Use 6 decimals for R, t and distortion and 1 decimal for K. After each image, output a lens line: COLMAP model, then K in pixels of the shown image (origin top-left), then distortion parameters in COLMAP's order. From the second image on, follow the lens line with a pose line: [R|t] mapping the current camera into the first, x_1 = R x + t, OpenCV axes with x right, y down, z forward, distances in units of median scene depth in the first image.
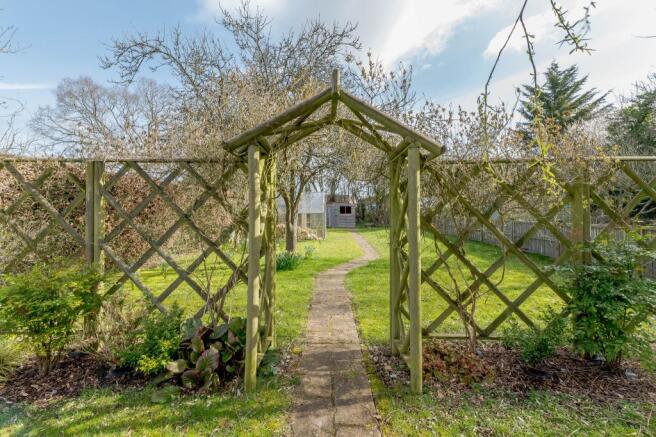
lens RADIAL K [[285.4, 0, 325.8], [0, 285.4, 218.5], [0, 0, 1]] dist [0.005513, 0.000908]
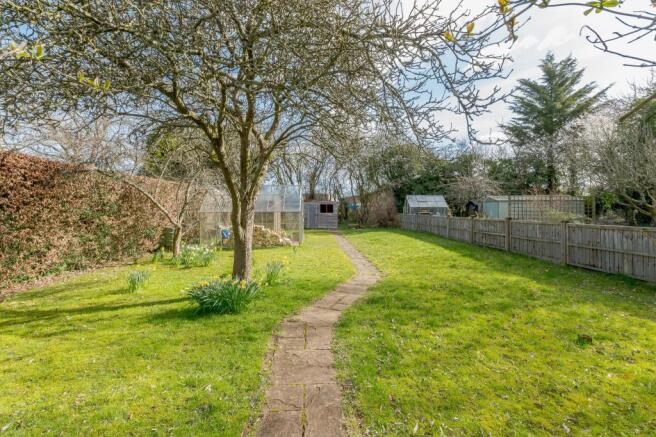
lens RADIAL K [[285.4, 0, 325.9], [0, 285.4, 219.4], [0, 0, 1]] dist [0.005513, 0.000908]
pose [[0.997279, 0.008693, 0.073203, 0.003566], [-0.009052, 0.999949, 0.004582, -0.000849], [-0.073160, -0.005233, 0.997307, 0.133243]]
